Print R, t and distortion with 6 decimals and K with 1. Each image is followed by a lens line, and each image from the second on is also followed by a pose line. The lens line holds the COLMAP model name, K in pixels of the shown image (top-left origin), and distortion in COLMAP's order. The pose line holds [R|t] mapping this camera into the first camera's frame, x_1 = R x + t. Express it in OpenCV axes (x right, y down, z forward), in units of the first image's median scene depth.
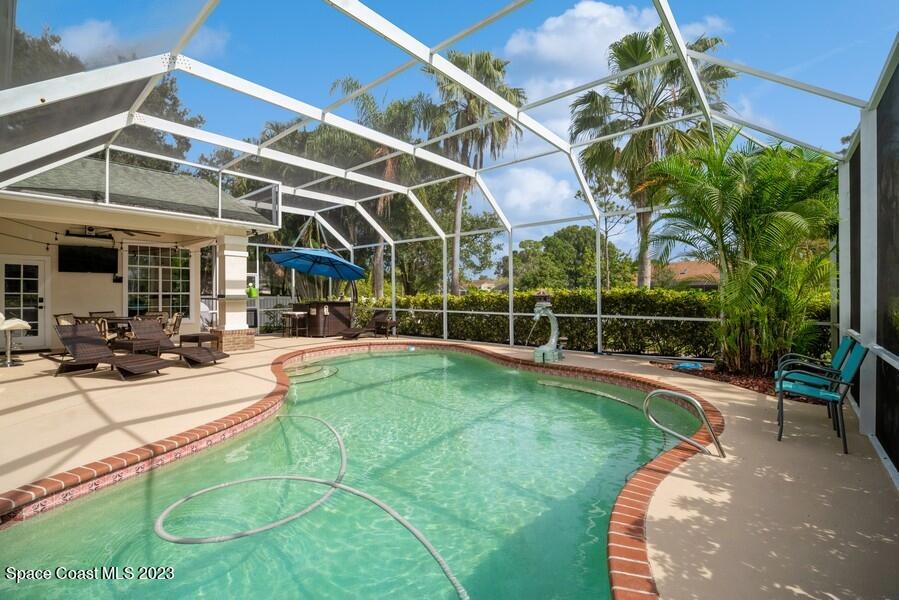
lens RADIAL K [[393.8, 0, 452.3], [0, 393.8, 298.7], [0, 0, 1]] dist [-0.005752, -0.000763]
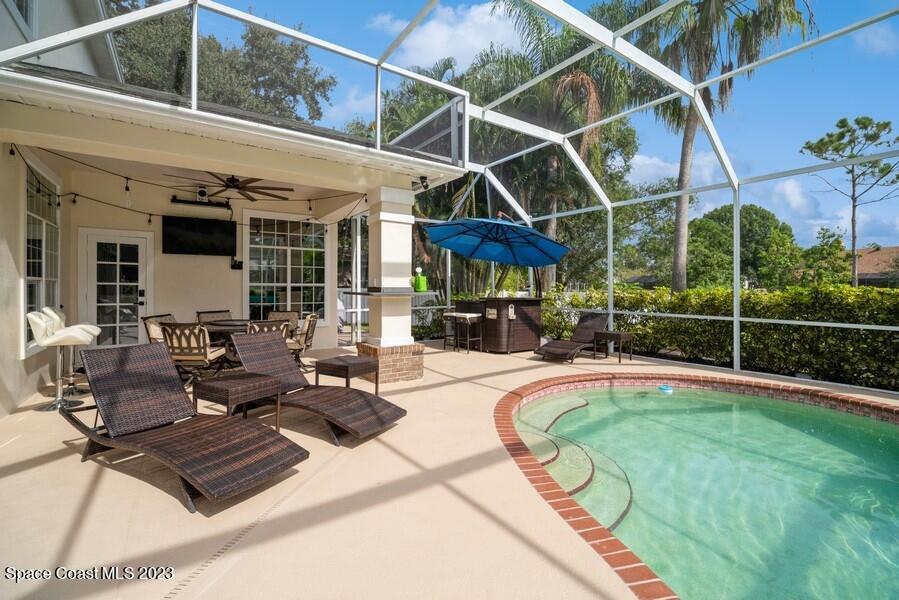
lens RADIAL K [[393.8, 0, 452.3], [0, 393.8, 298.7], [0, 0, 1]] dist [-0.005752, -0.000763]
pose [[0.966871, 0.012310, -0.254968, -0.290414], [-0.007924, 0.999803, 0.018225, -0.003676], [0.255142, -0.015601, 0.966778, 0.407605]]
